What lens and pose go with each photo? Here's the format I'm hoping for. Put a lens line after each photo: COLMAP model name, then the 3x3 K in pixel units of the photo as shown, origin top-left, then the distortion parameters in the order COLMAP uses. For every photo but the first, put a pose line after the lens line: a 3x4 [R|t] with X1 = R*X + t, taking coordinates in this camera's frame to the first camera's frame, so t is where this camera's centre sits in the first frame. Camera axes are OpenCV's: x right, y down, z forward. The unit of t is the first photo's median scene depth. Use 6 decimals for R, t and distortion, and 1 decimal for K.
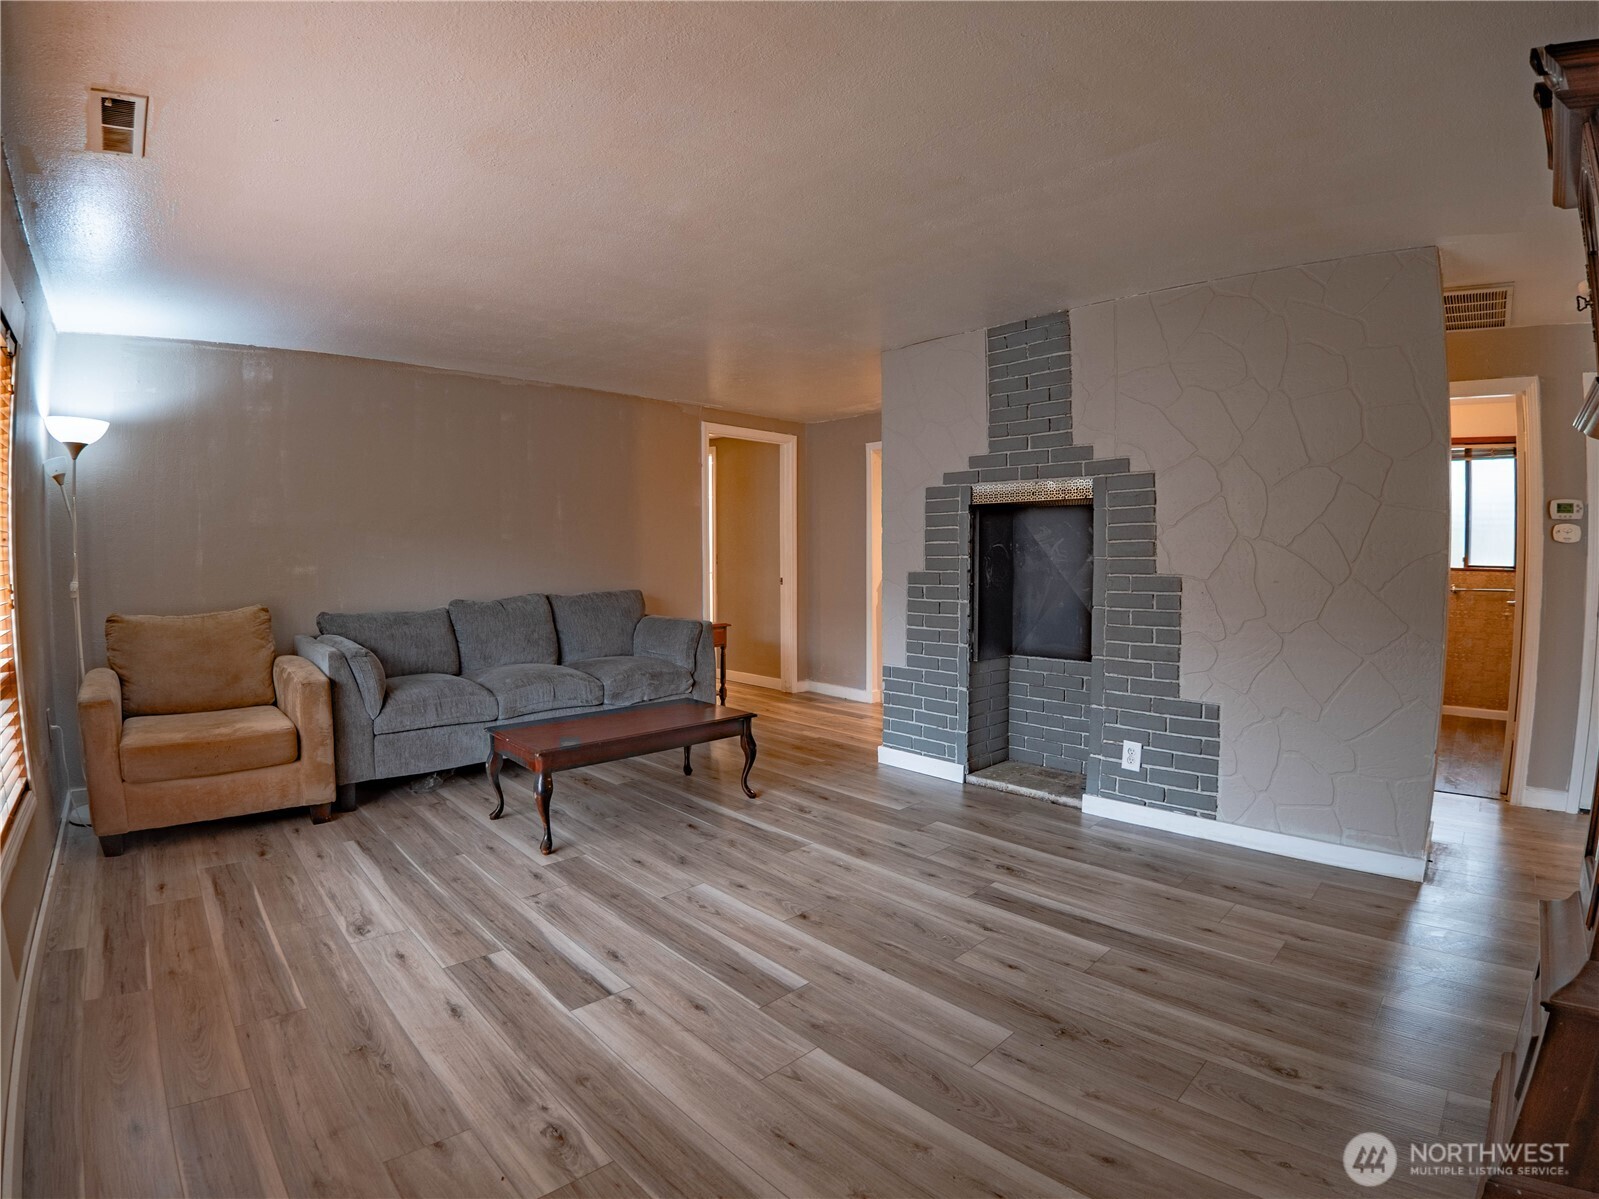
lens RADIAL K [[775.6, 0, 804.5], [0, 775.6, 602.8], [0, 0, 1]] dist [-0.133220, 0.010502]
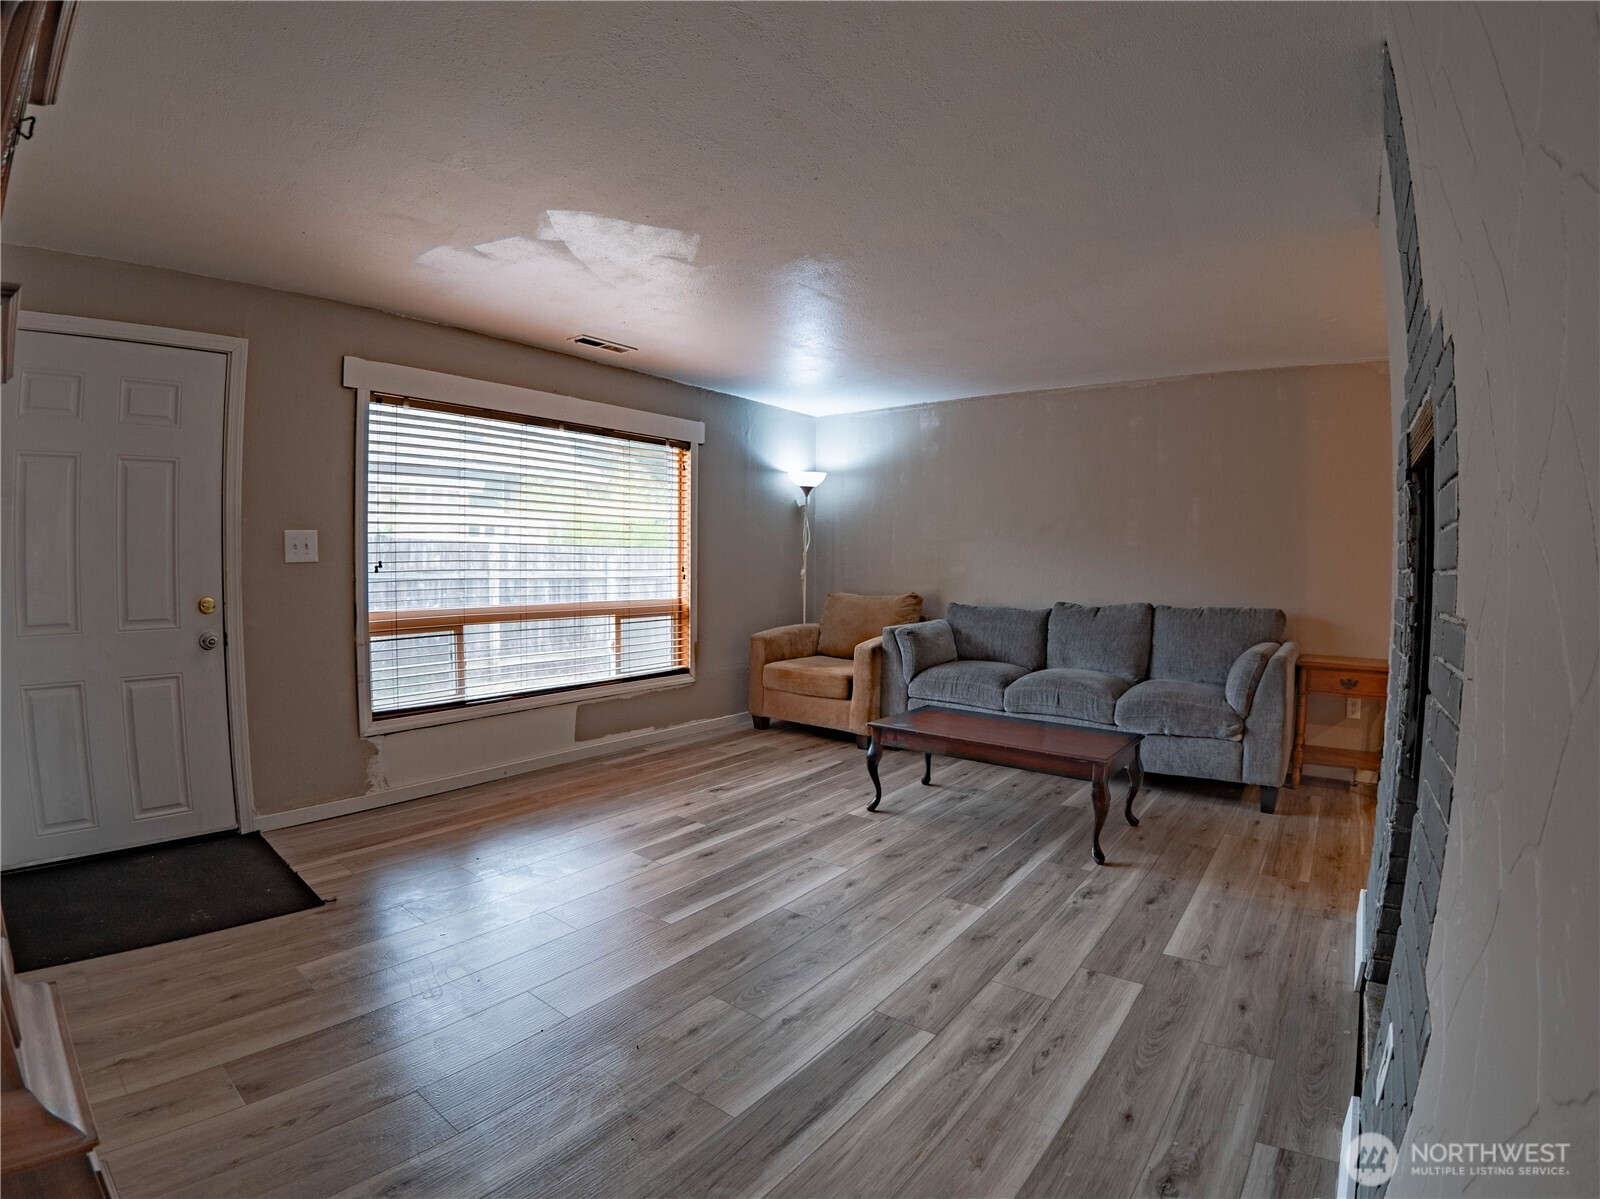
lens RADIAL K [[776.1, 0, 805.0], [0, 776.1, 602.8], [0, 0, 1]] dist [-0.133220, 0.010502]
pose [[0.133988, 0.061723, -0.989059, 0.796639], [-0.071793, 0.996040, 0.052433, -0.047789], [0.988379, 0.063982, 0.137888, 0.688032]]
